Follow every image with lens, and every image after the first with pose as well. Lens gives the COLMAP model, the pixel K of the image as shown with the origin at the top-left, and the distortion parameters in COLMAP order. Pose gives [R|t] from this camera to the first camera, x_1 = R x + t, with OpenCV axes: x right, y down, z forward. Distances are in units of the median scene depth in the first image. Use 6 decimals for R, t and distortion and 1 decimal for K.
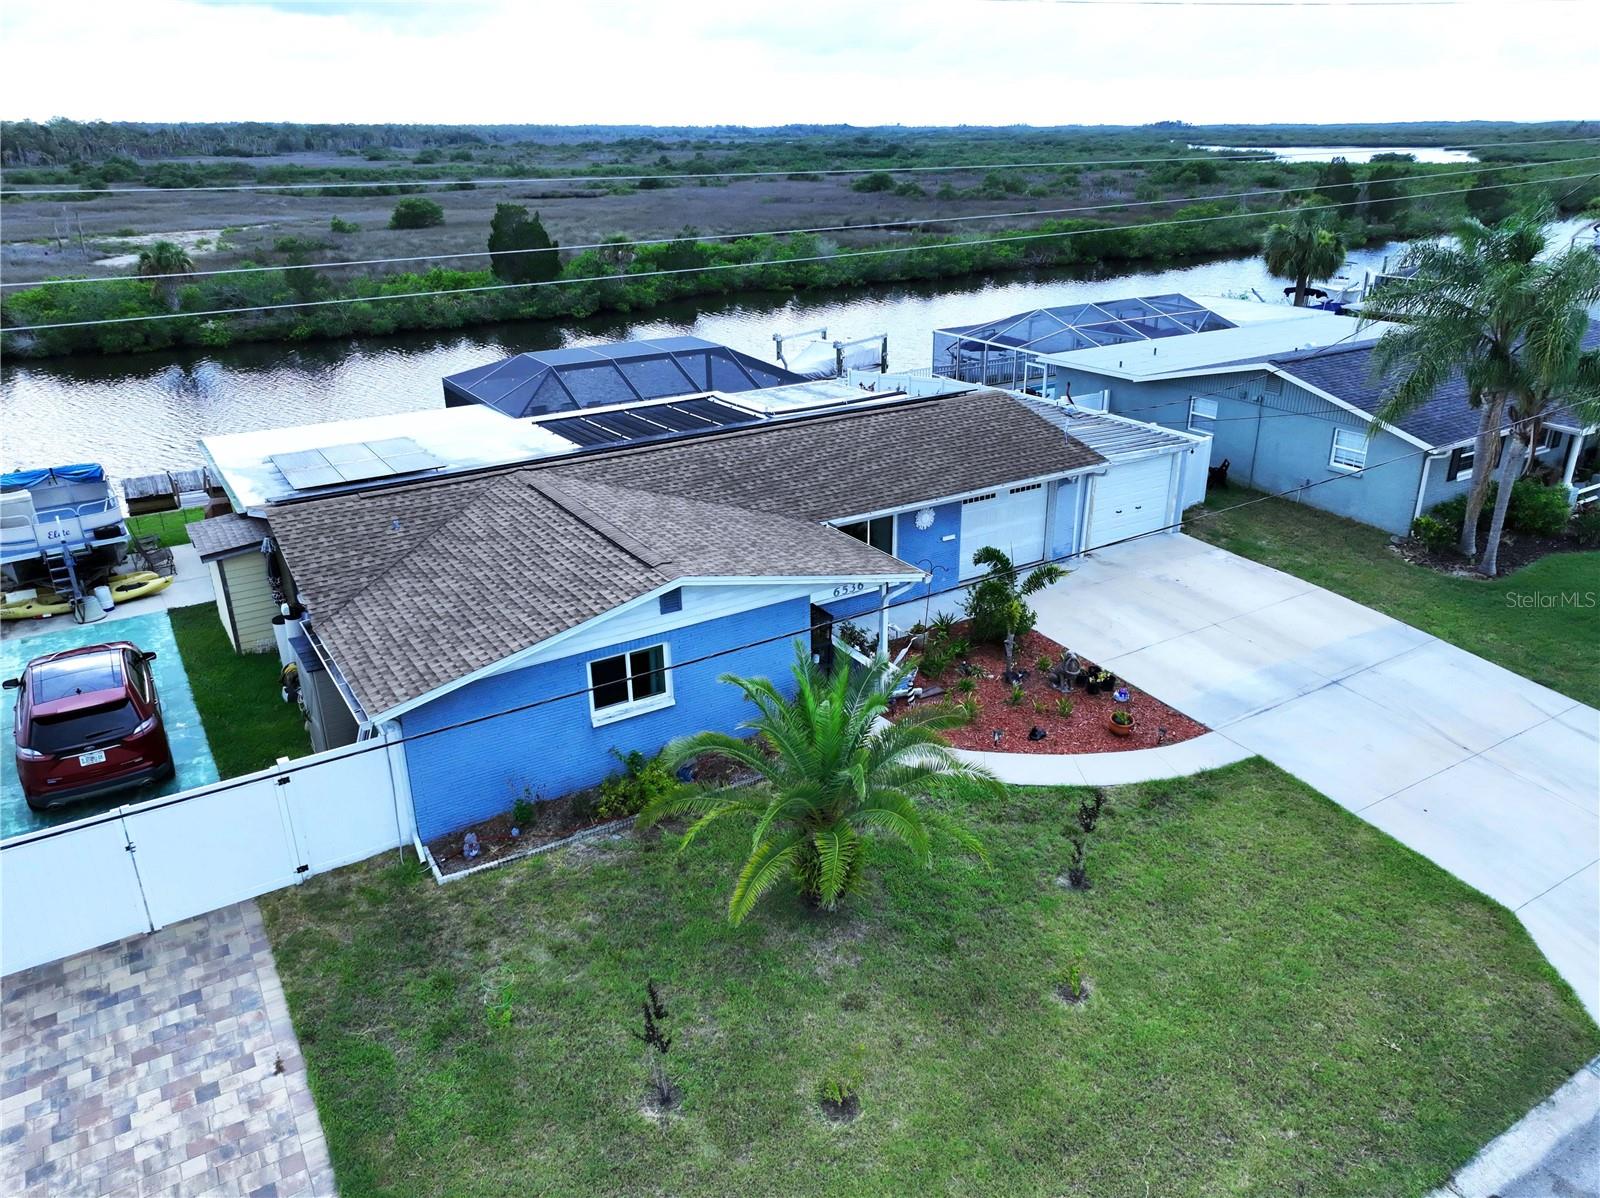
lens RADIAL K [[1145.7, 0, 800.0], [0, 1145.7, 599.0], [0, 0, 1]] dist [-0.003900, 0.021784]
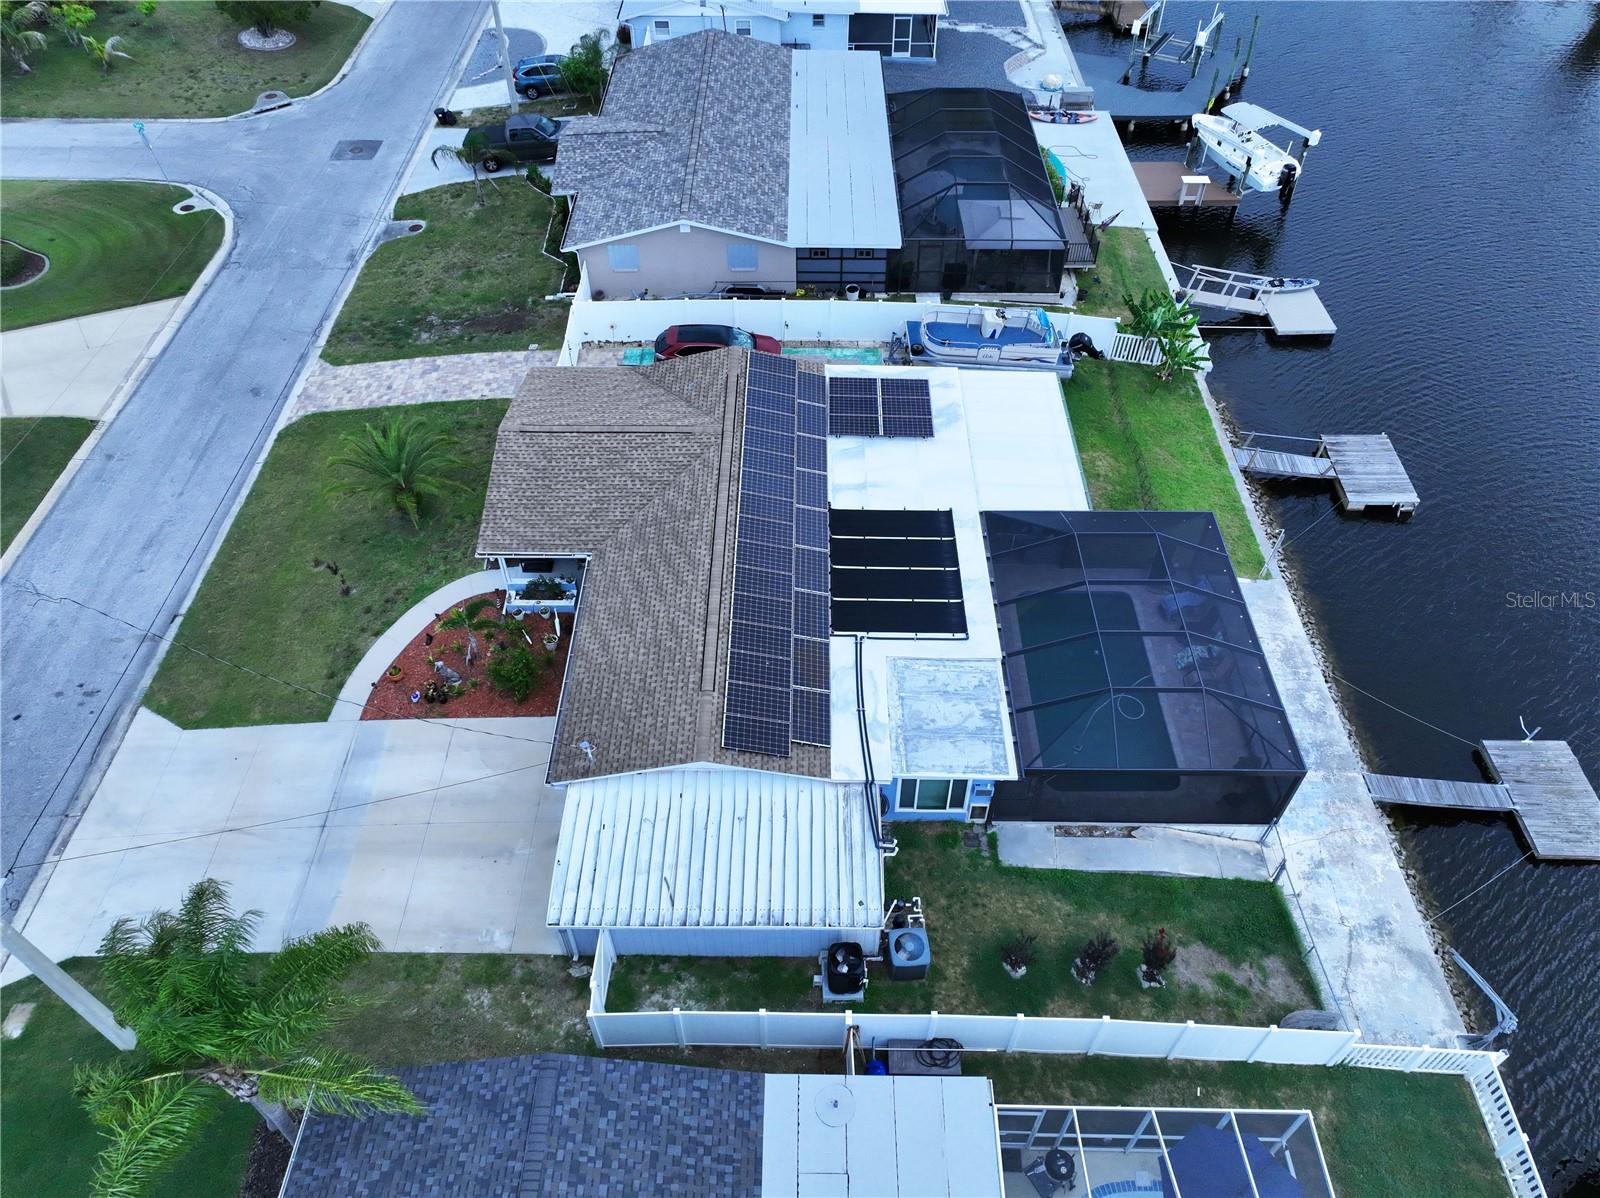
lens RADIAL K [[1119.0, 0, 802.7], [0, 1119.0, 607.3], [0, 0, 1]] dist [-0.004112, 0.022121]
pose [[-0.539753, 0.624654, -0.564336, 0.685466], [-0.314904, 0.471883, 0.823506, -1.231959], [0.780706, 0.622201, -0.057994, 1.243986]]
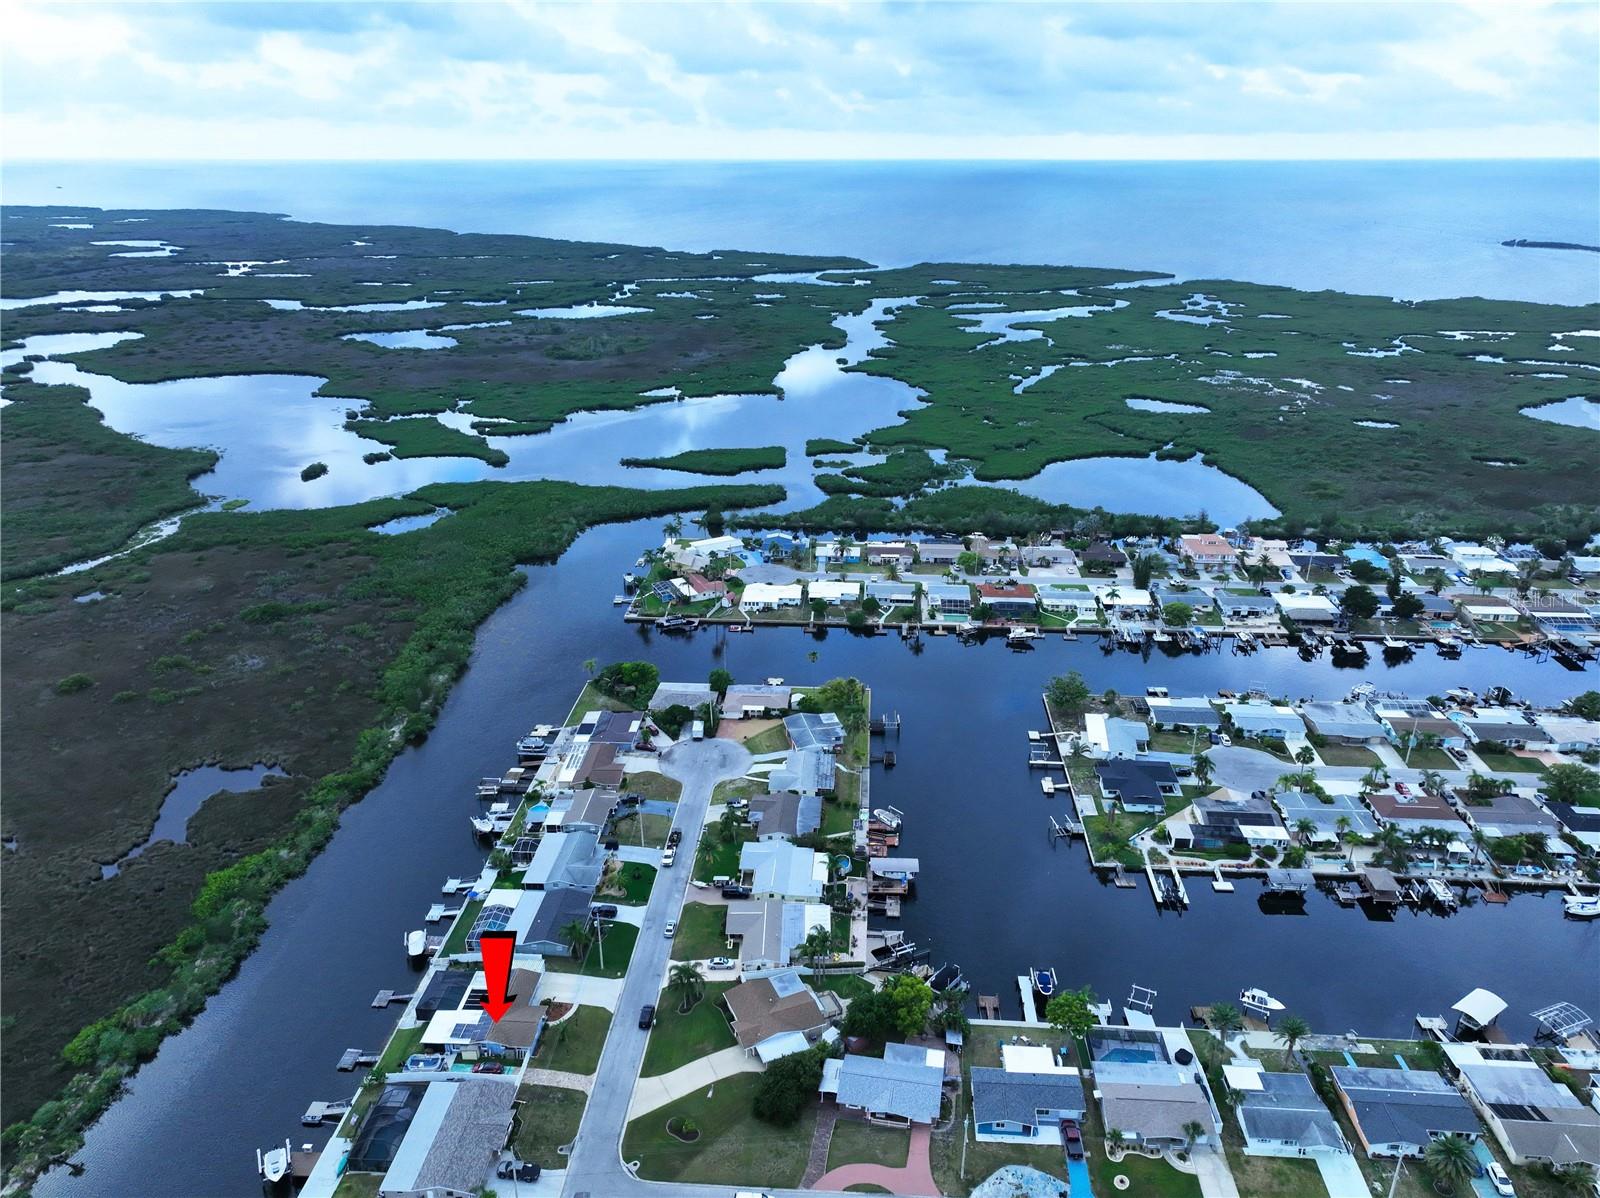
lens RADIAL K [[1119.0, 0, 802.7], [0, 1119.0, 607.3], [0, 0, 1]] dist [-0.004112, 0.022121]
pose [[0.589644, -0.296296, 0.751352, -3.899639], [0.303928, 0.943299, 0.133474, -3.142300], [-0.748297, 0.149654, 0.646263, -5.974684]]
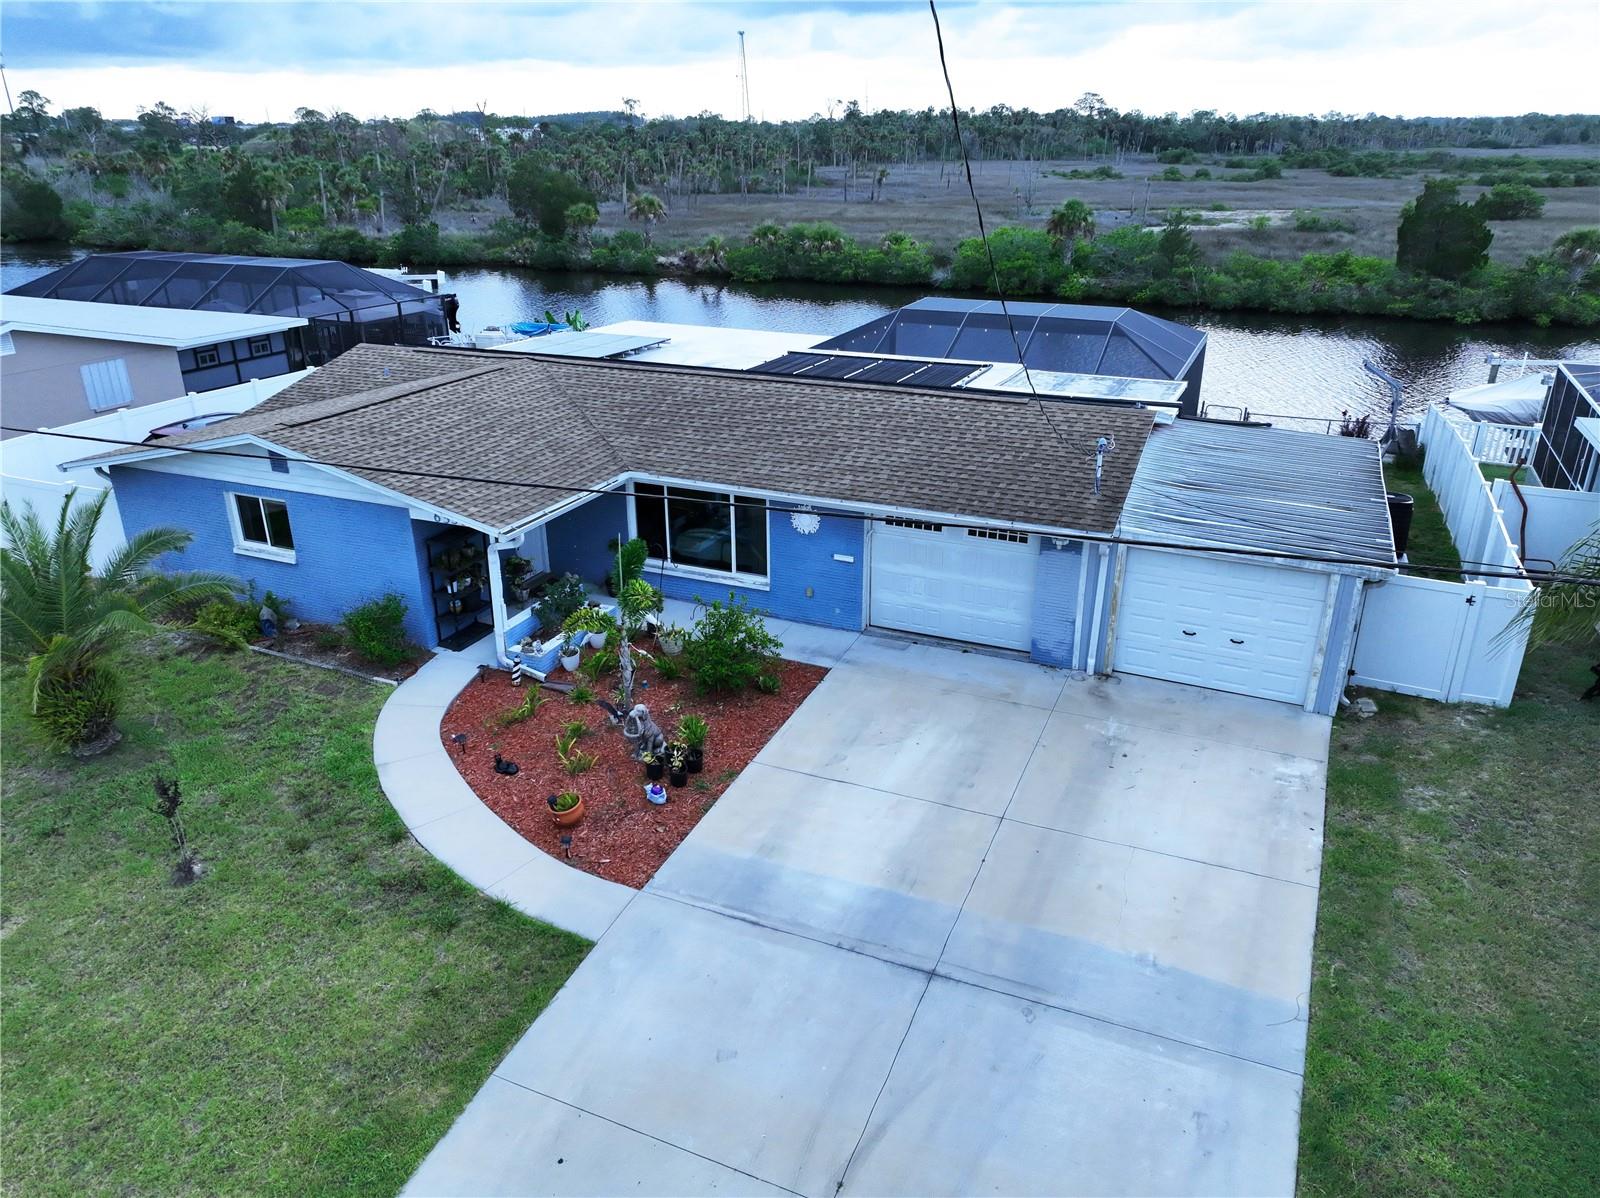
lens RADIAL K [[1119.0, 0, 802.7], [0, 1119.0, 607.3], [0, 0, 1]] dist [-0.004112, 0.022121]
pose [[0.559605, 0.330769, -0.759891, 0.706926], [-0.317297, 0.932550, 0.172258, -0.146199], [0.765614, 0.144715, 0.626812, 0.542852]]
